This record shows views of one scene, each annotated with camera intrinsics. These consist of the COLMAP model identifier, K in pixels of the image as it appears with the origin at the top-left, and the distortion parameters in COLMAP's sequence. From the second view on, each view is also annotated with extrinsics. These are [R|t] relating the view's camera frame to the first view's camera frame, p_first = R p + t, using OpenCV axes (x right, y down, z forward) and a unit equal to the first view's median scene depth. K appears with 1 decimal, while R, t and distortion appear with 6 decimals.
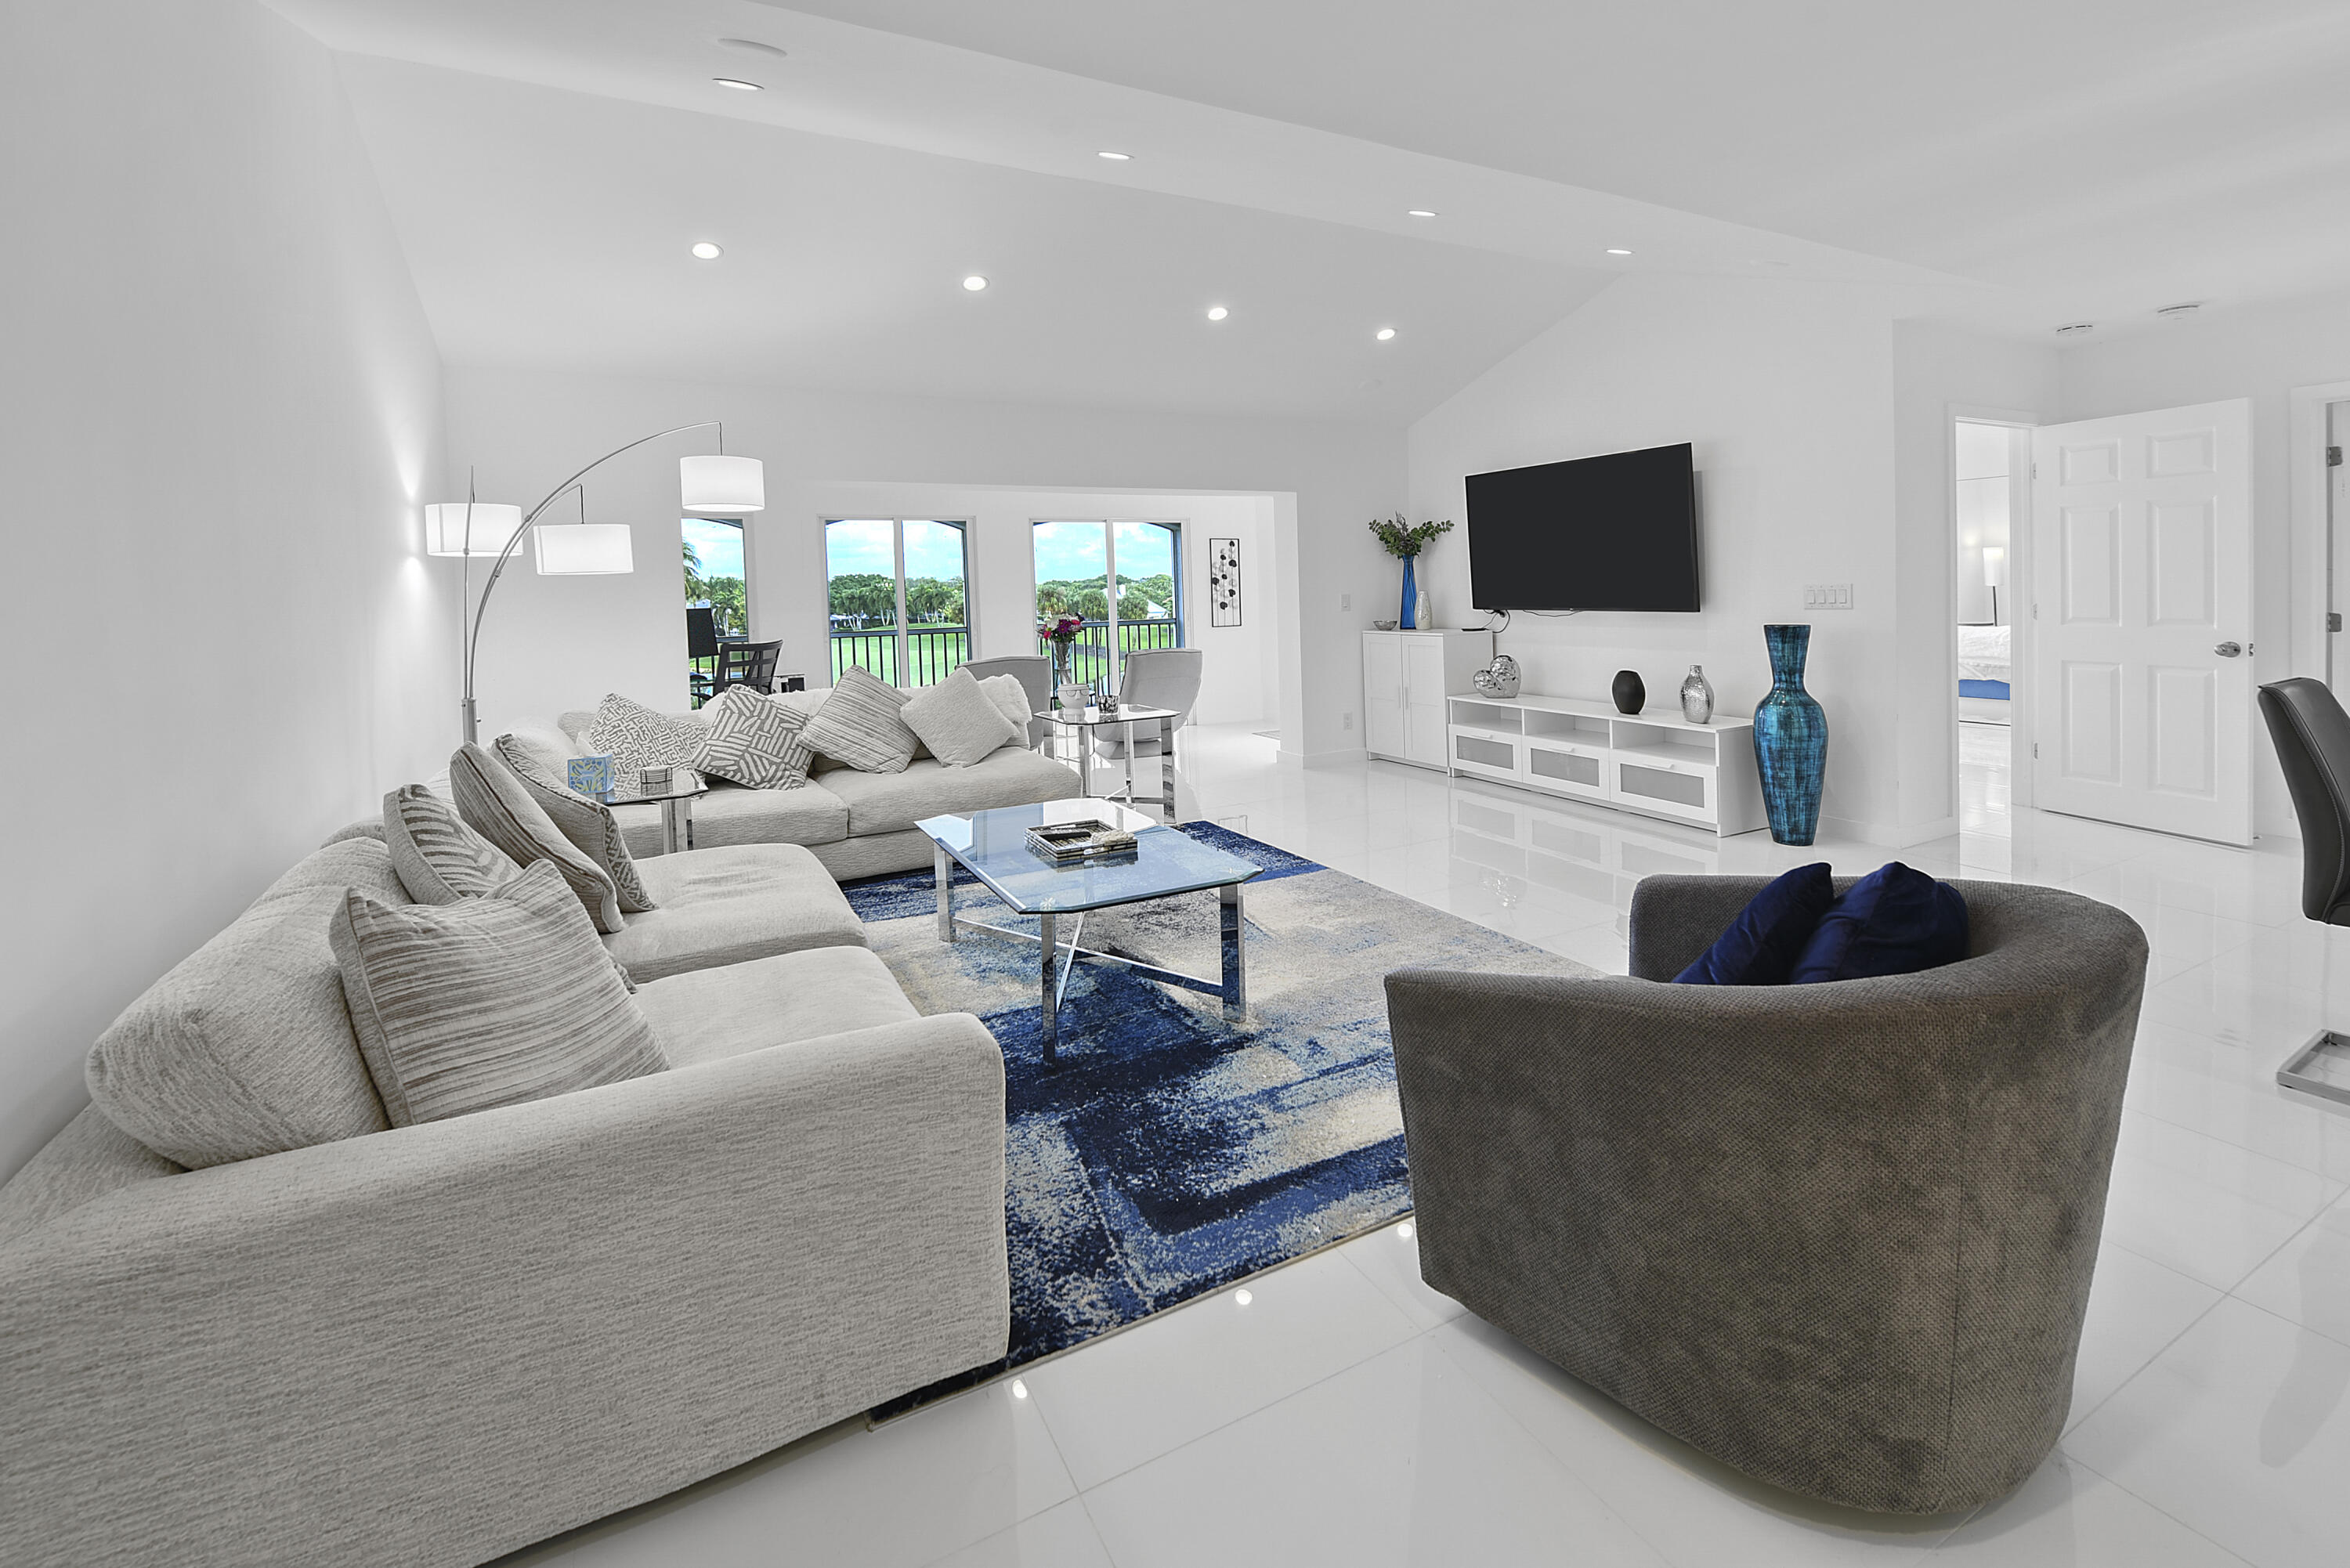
lens RADIAL K [[960.9, 0, 1287.8], [0, 960.9, 614.2], [0, 0, 1]] dist [-0.001112, -0.000431]
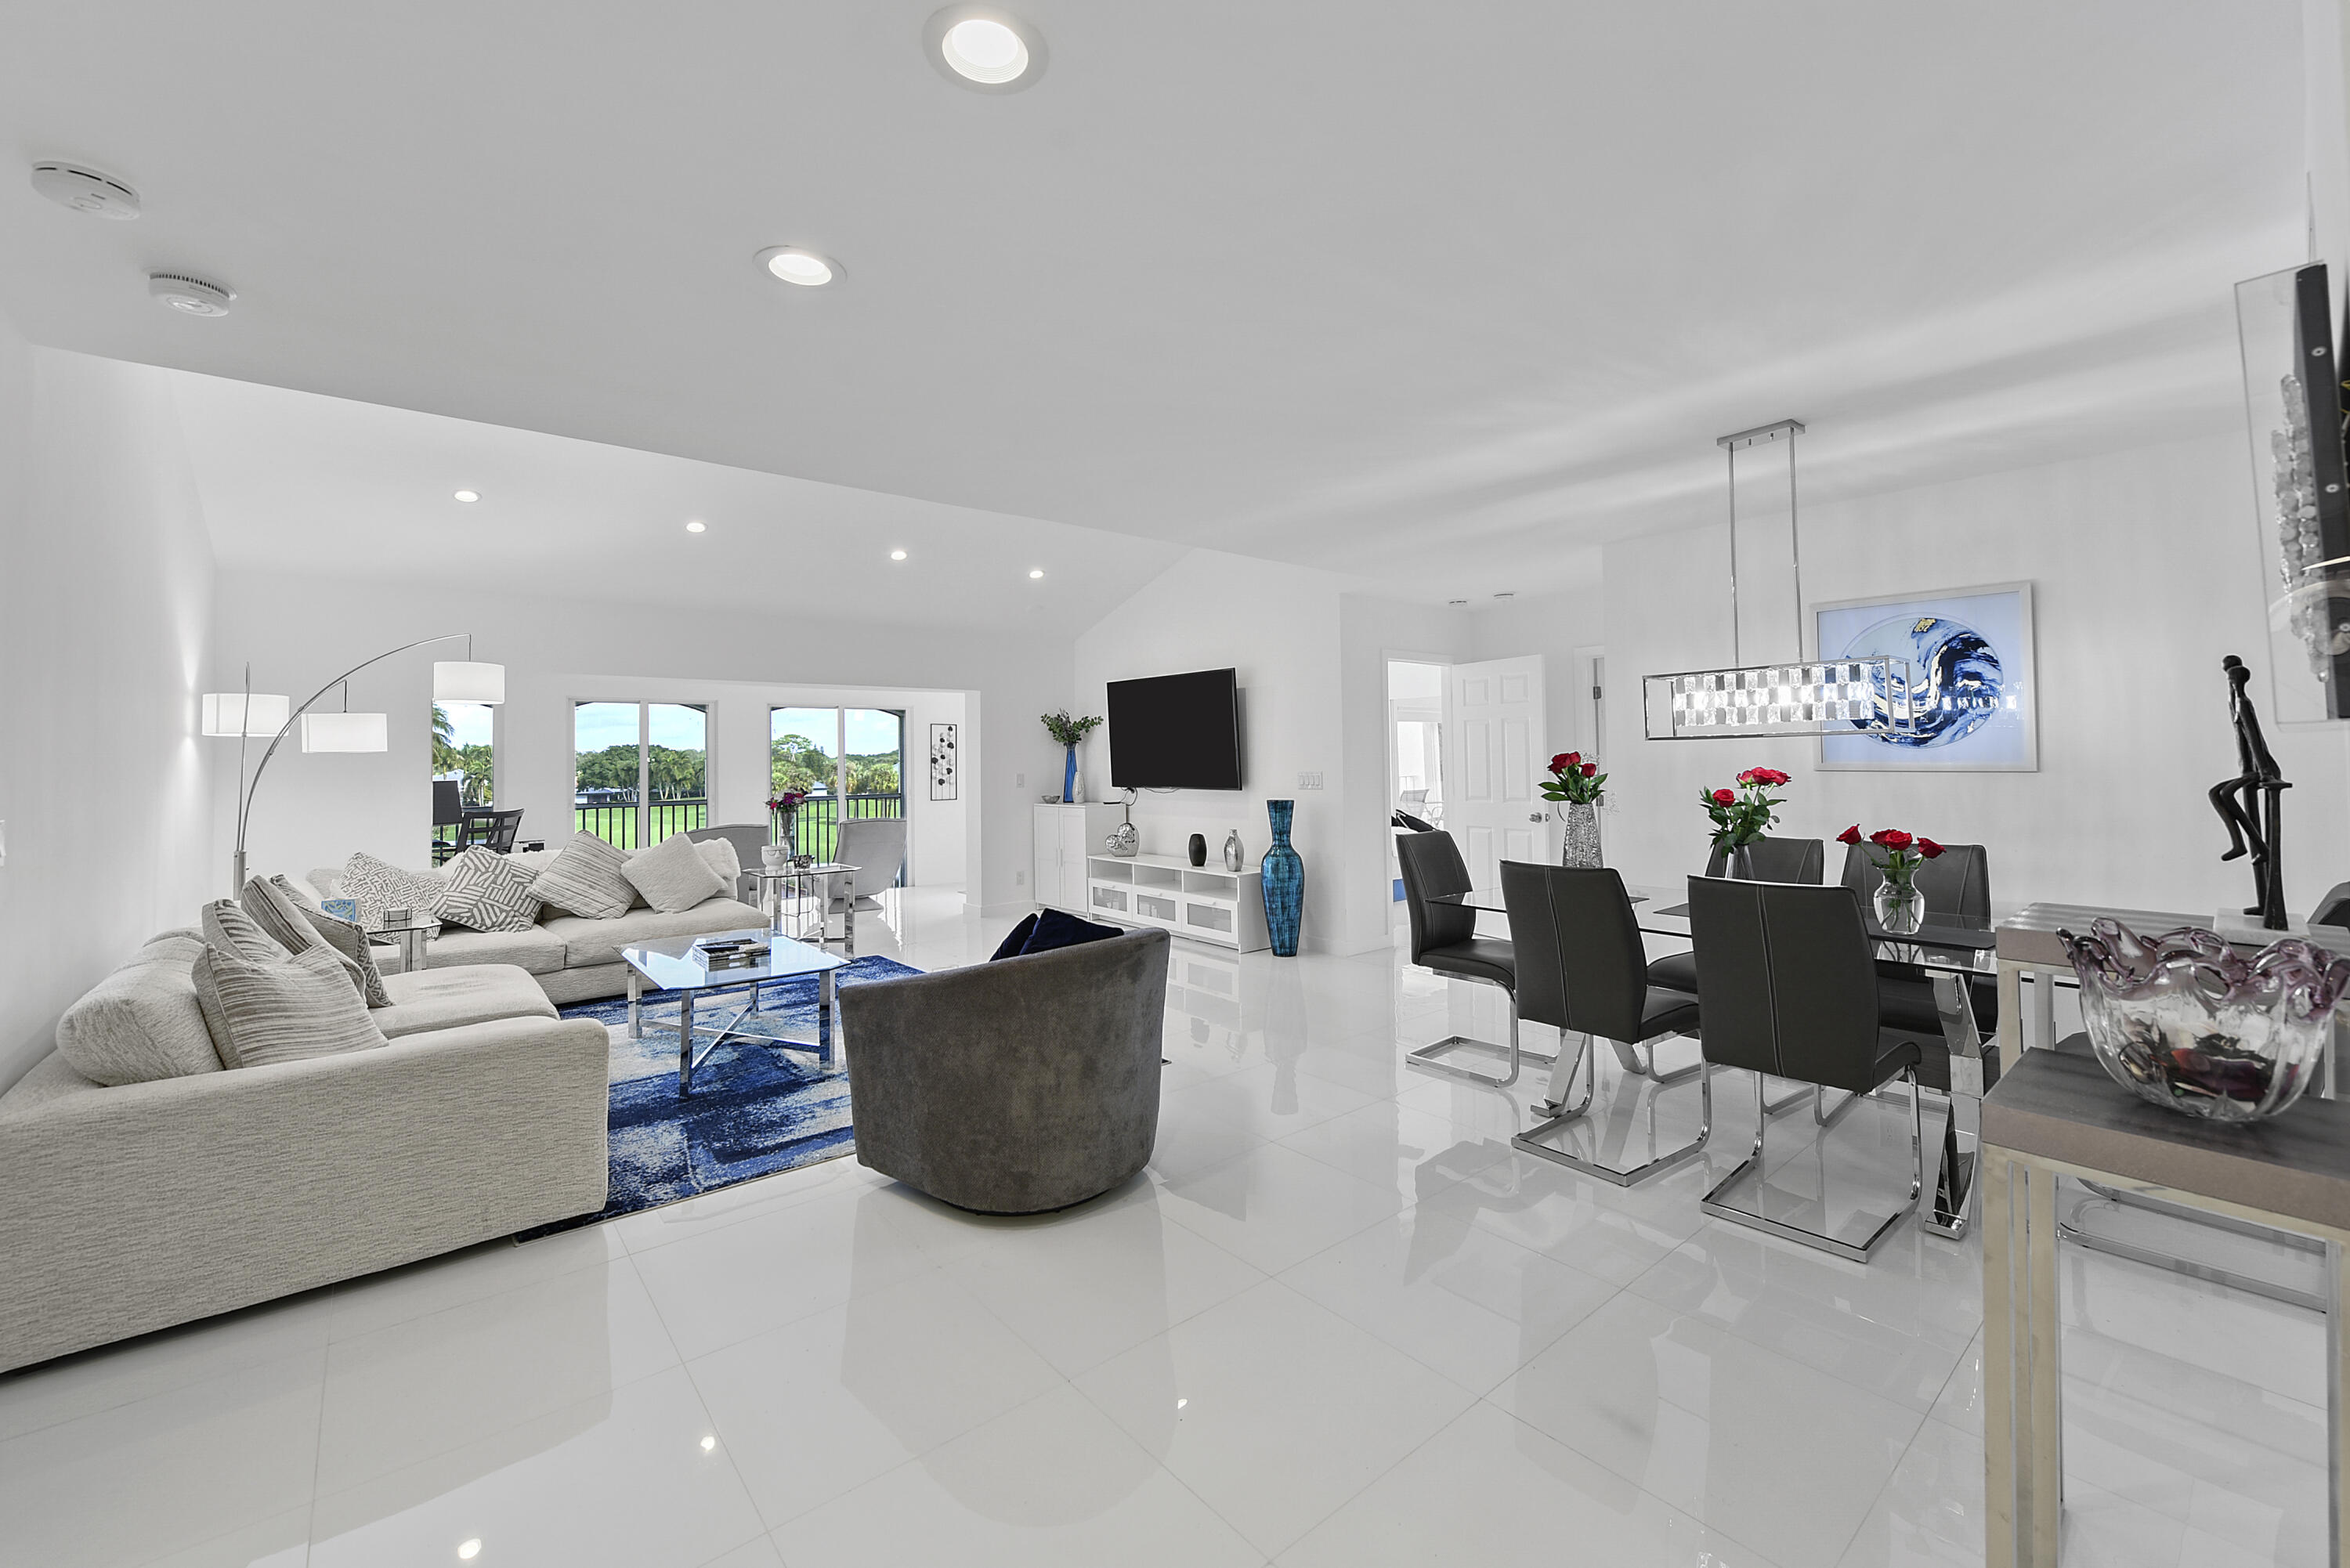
lens RADIAL K [[960.9, 0, 1219.7], [0, 960.9, 728.3], [0, 0, 1]] dist [-0.001112, -0.000431]
pose [[0.992083, 0.015534, 0.124621, 0.256873], [-0.007430, 0.997843, -0.065227, -0.000980], [-0.125365, 0.063785, 0.990058, -0.407003]]
